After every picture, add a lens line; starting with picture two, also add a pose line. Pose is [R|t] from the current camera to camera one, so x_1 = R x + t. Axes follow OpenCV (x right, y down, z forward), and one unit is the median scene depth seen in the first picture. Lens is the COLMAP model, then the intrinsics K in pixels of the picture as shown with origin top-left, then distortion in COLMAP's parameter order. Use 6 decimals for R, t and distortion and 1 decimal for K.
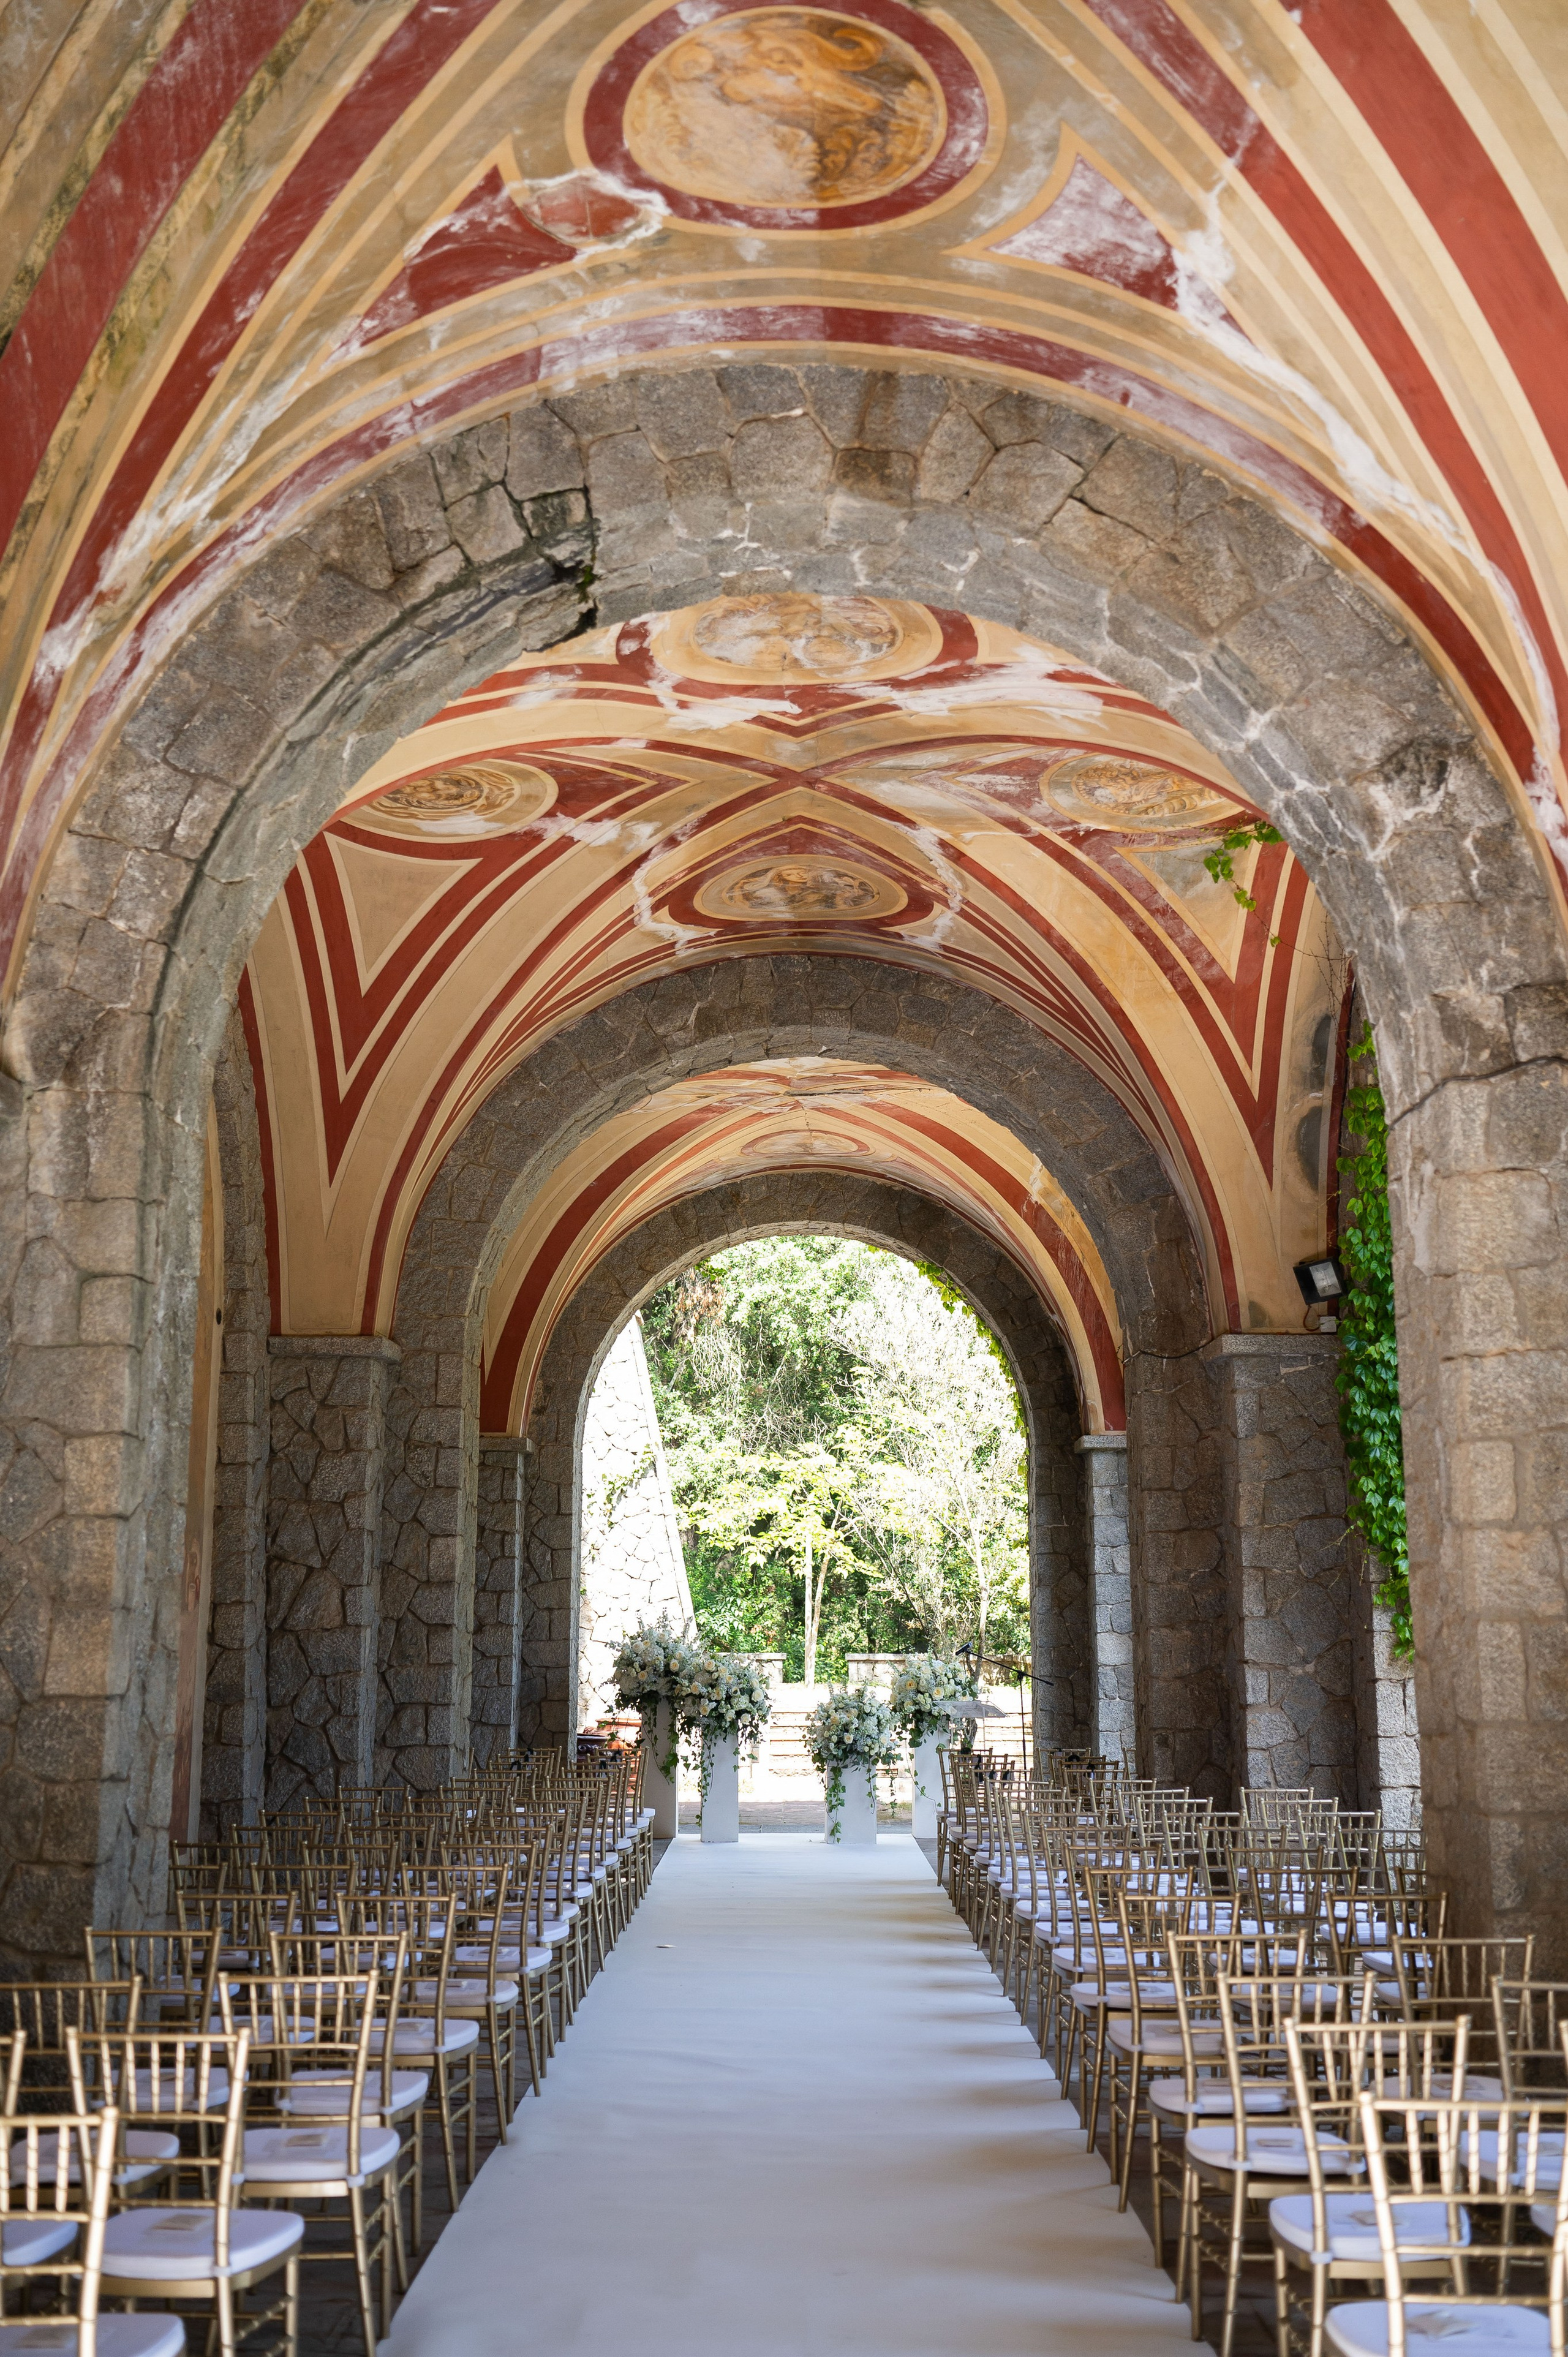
lens RADIAL K [[2458.6, 0, 784.0], [0, 2458.6, 1178.5], [0, 0, 1]] dist [-0.066430, -0.010394]
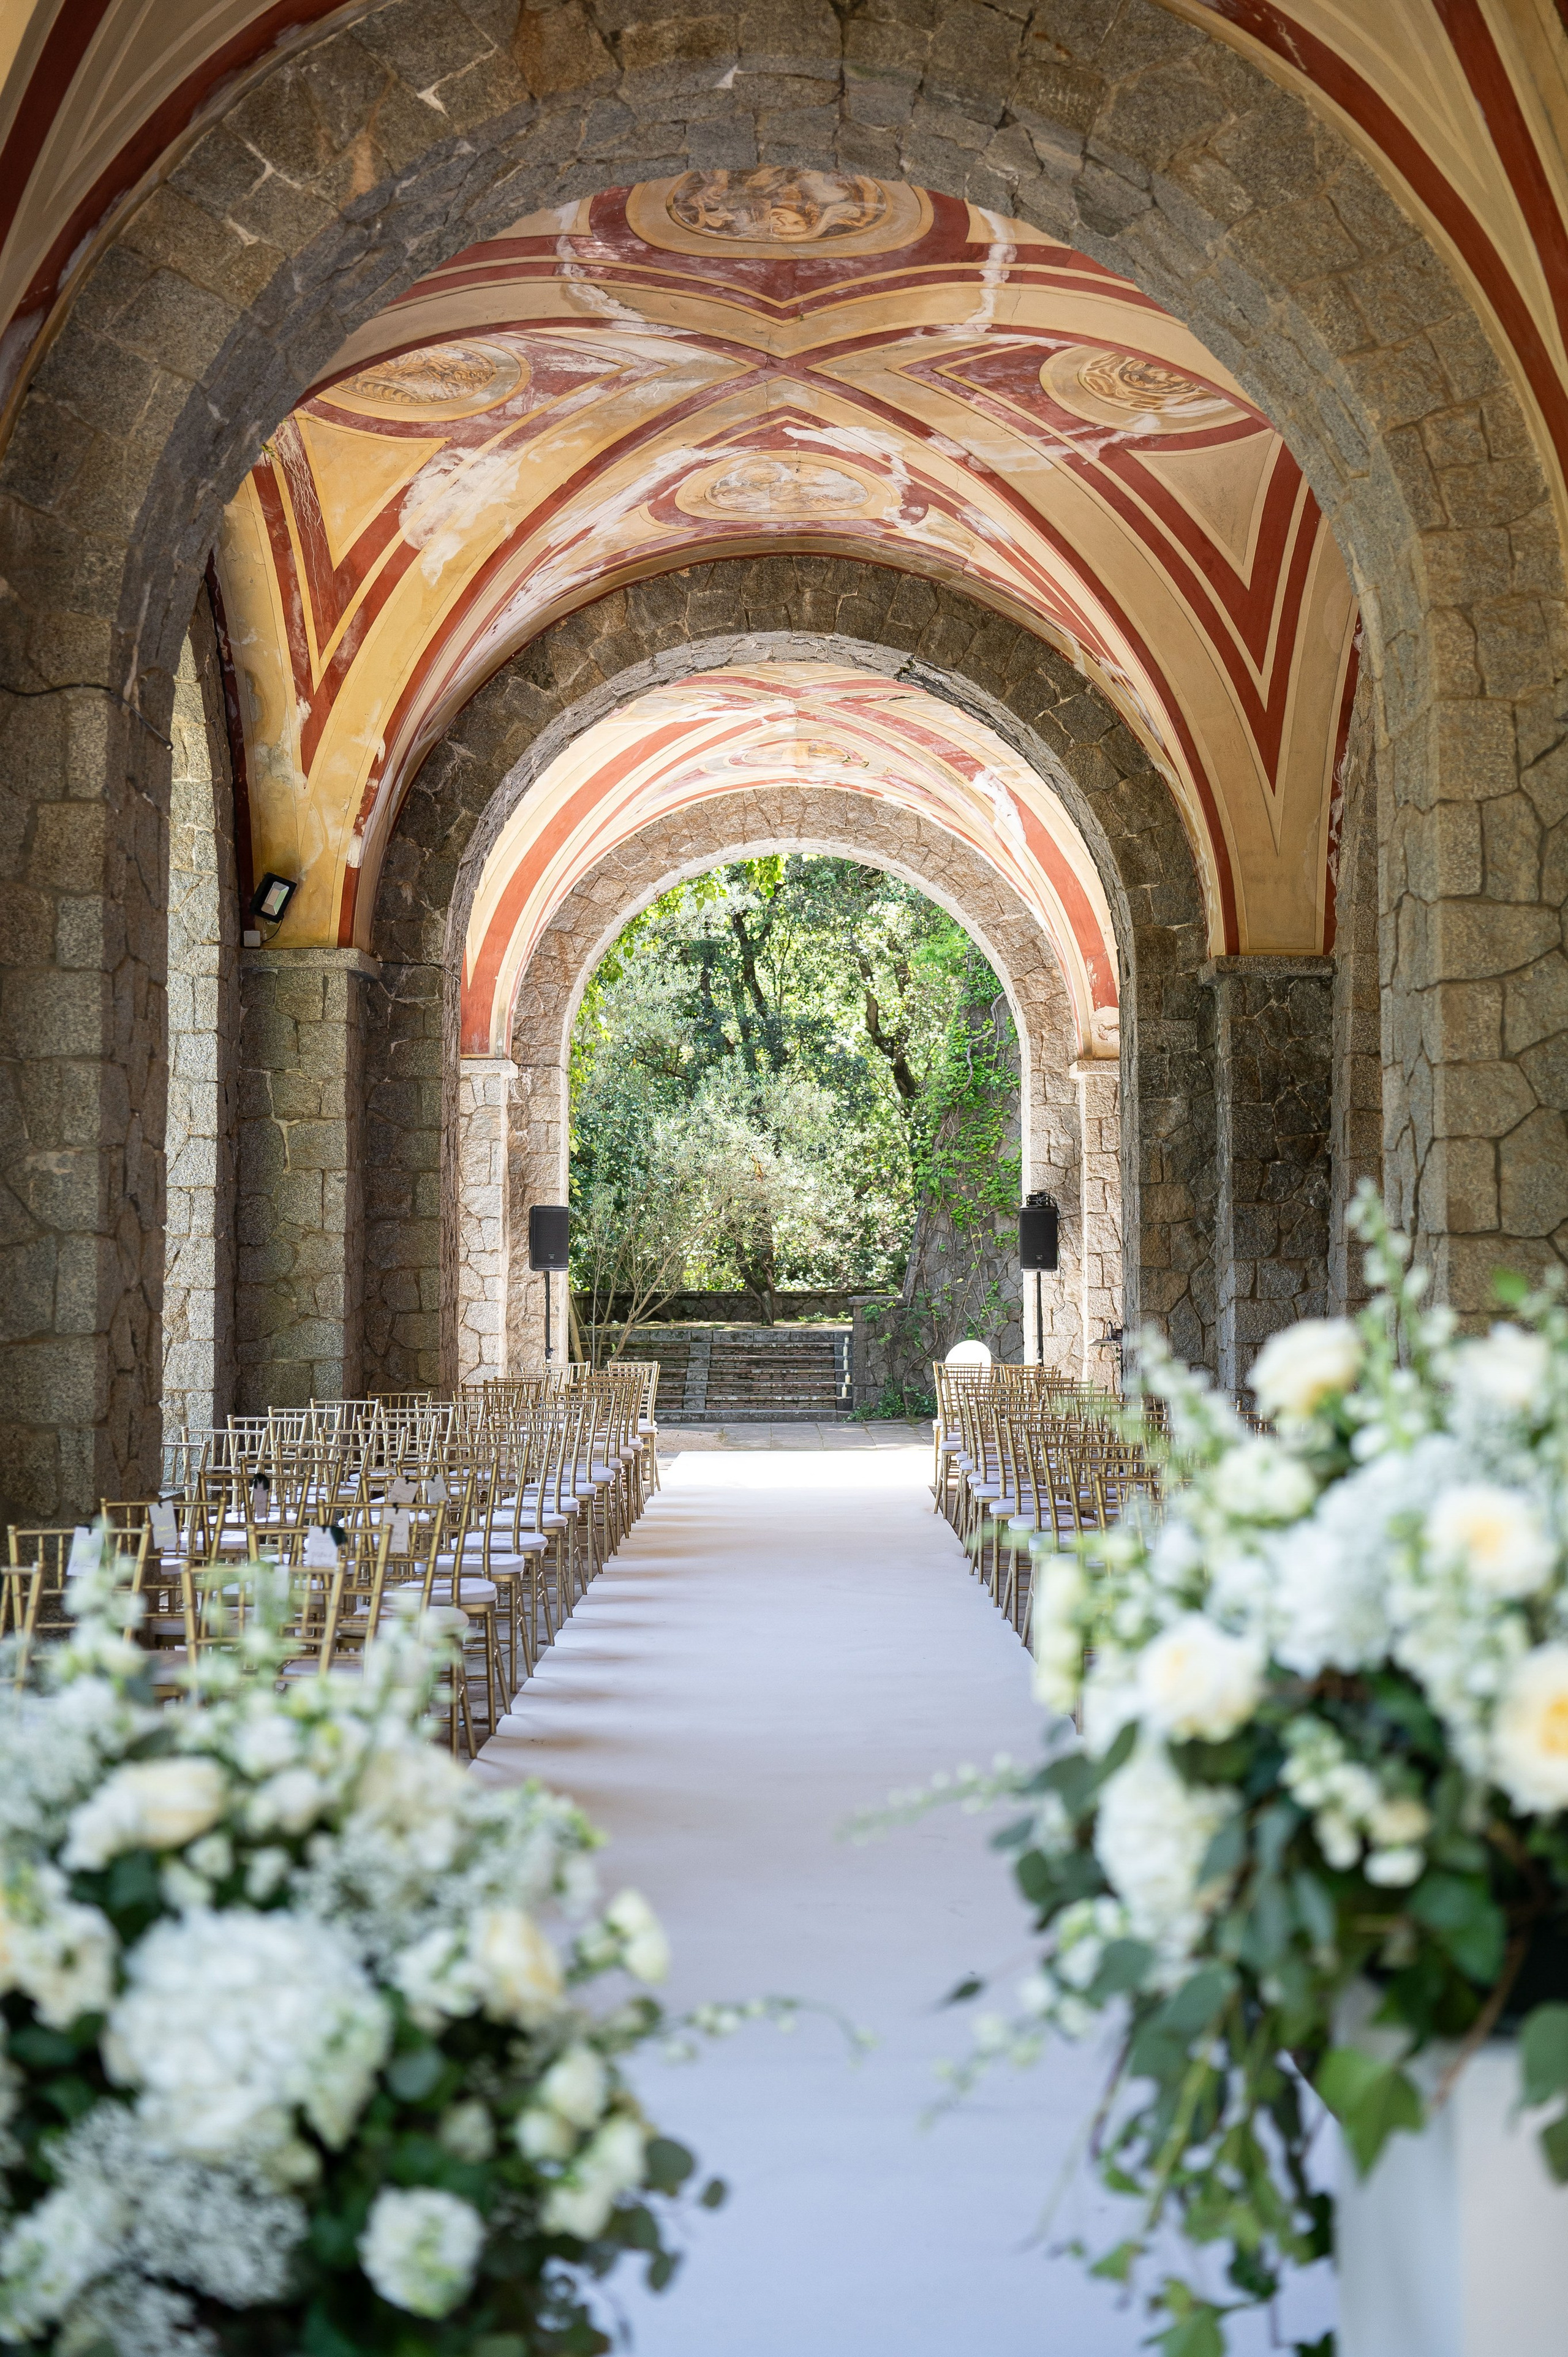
lens RADIAL K [[2458.6, 0, 784.0], [0, 2458.6, 1178.5], [0, 0, 1]] dist [-0.066430, -0.010394]
pose [[-0.999992, -0.003824, -0.000895, 0.006459], [-0.003534, 0.975494, -0.219997, 0.380998], [0.001715, -0.219992, -0.975500, 2.012137]]
